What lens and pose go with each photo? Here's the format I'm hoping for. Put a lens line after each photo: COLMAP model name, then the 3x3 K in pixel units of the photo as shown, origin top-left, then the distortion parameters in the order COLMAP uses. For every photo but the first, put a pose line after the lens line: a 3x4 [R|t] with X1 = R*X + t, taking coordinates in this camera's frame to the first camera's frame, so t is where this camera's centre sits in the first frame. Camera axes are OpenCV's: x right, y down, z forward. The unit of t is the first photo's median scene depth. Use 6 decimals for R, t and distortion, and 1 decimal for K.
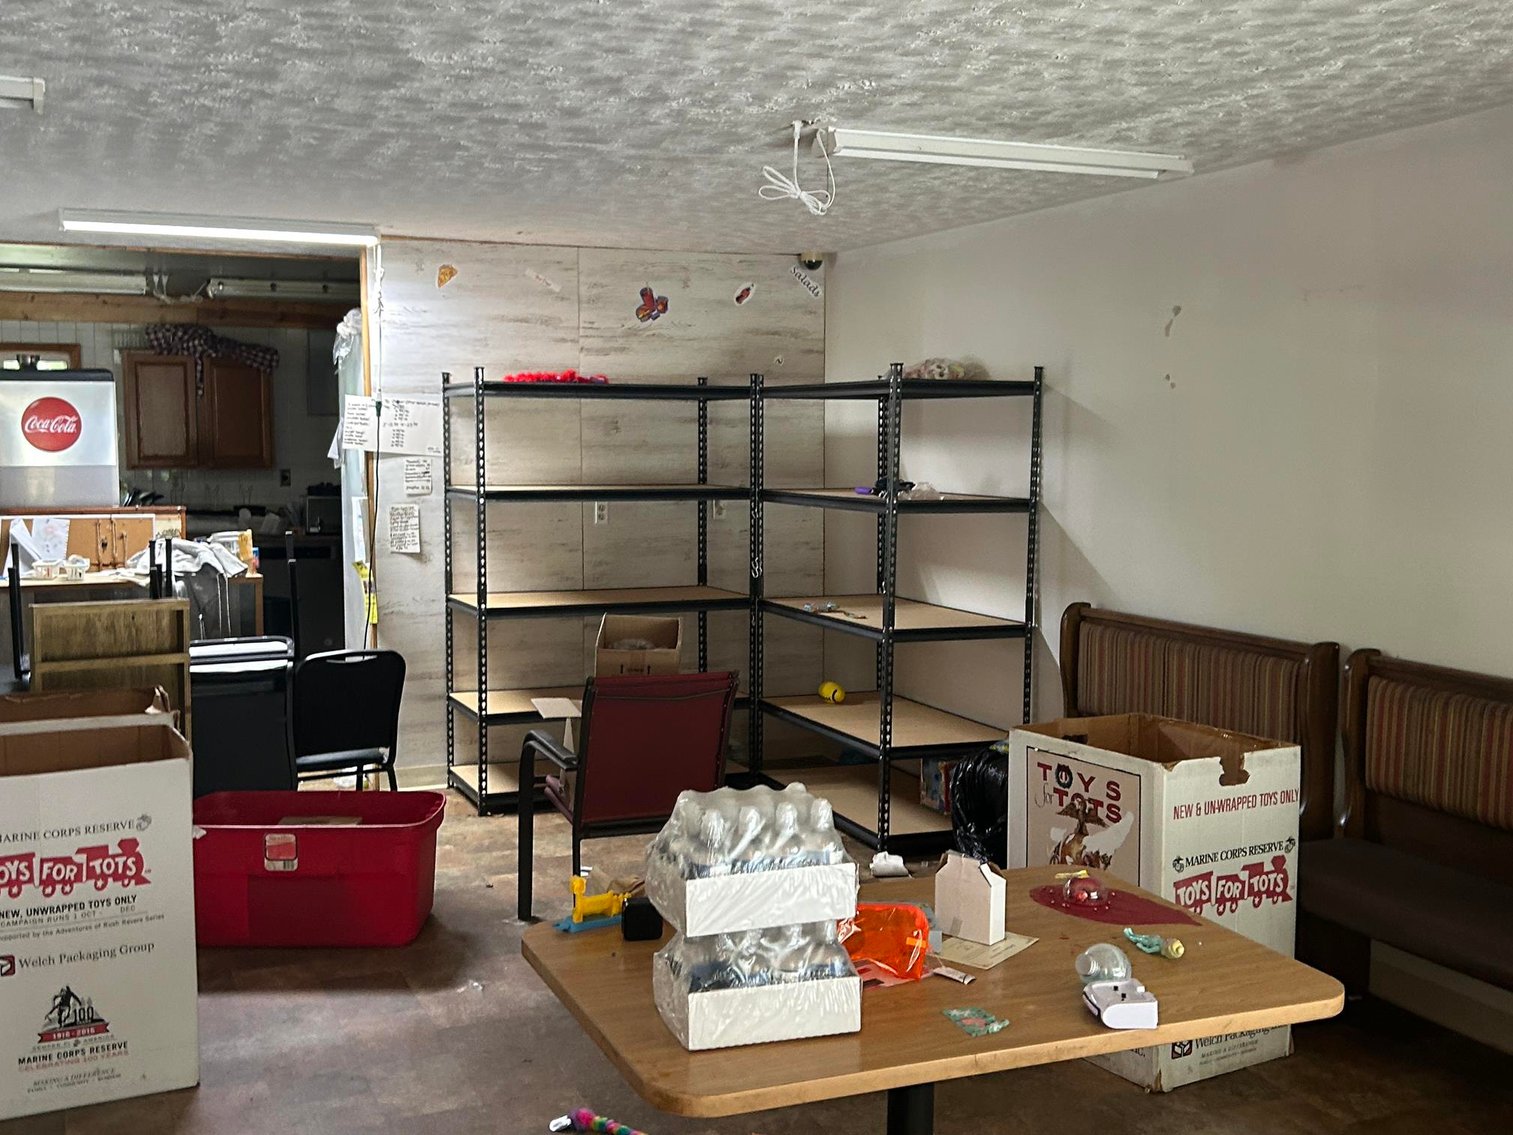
lens RADIAL K [[1621.1, 0, 708.6], [0, 1621.1, 566.8], [0, 0, 1]] dist [0.129697, -0.372369]
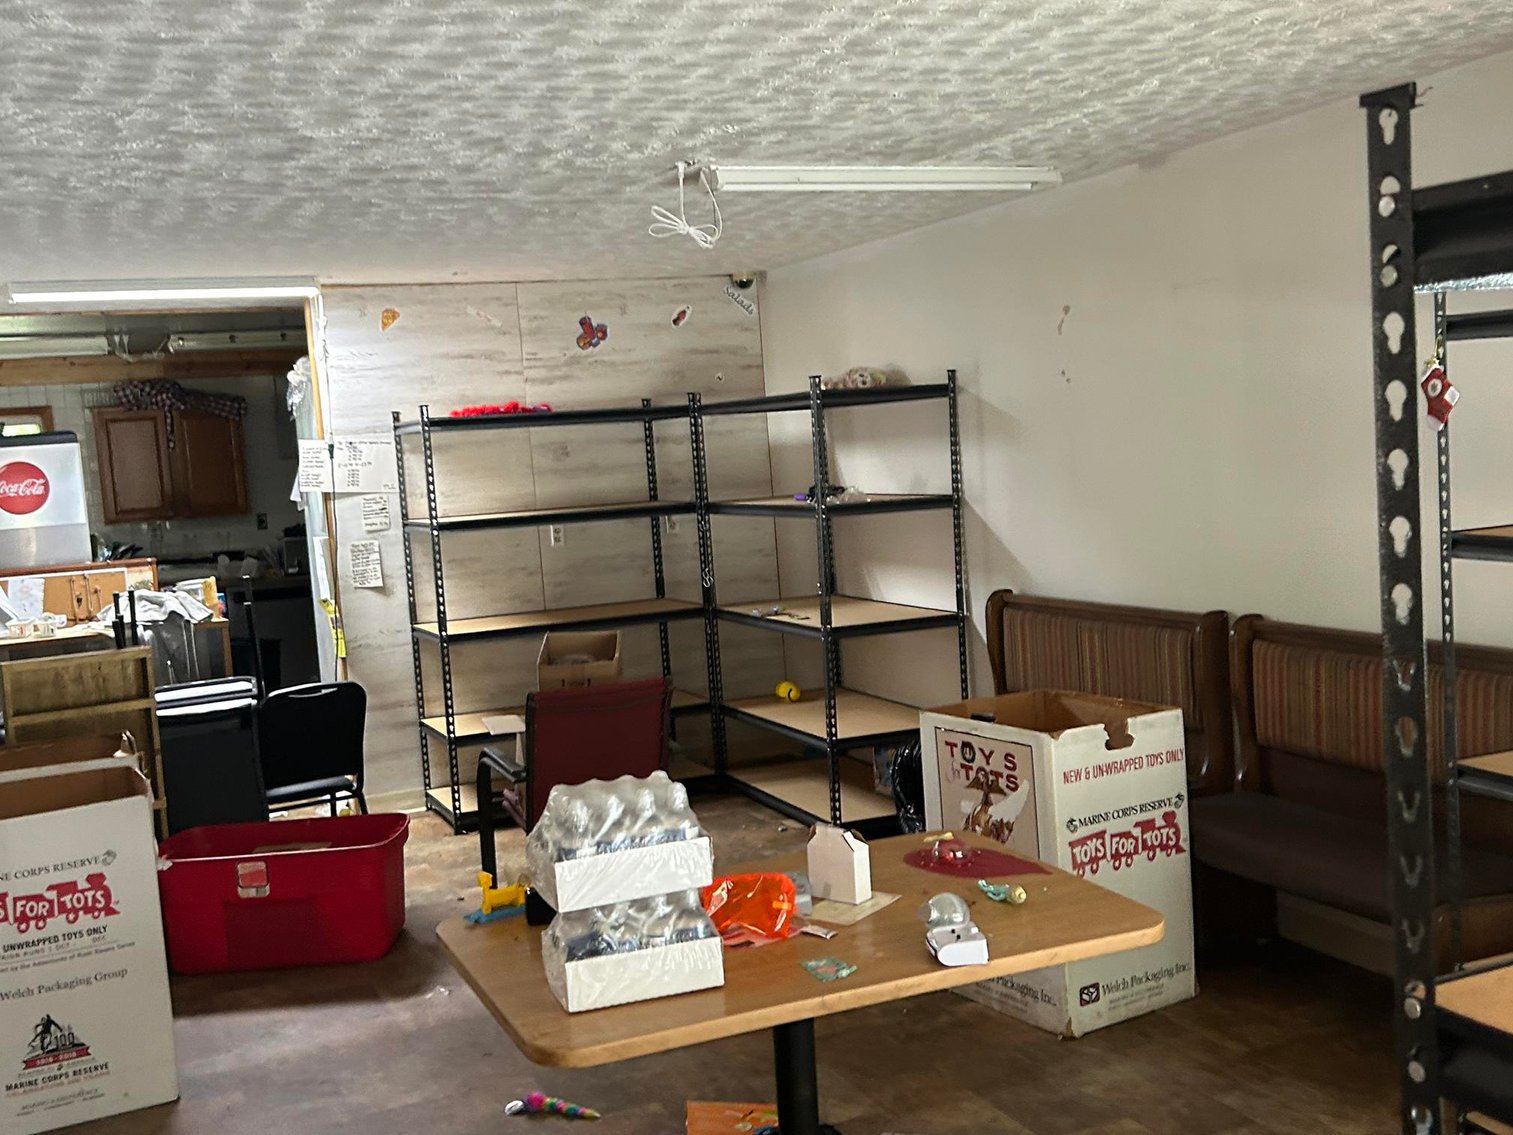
lens RADIAL K [[1641.7, 0, 756.5], [0, 1641.7, 567.5], [0, 0, 1]] dist [0.107882, -0.276296]
pose [[0.997407, -0.070573, 0.014126, 0.065312], [0.070644, 0.997491, -0.004637, 0.001497], [-0.013764, 0.005623, 0.999889, -0.078936]]
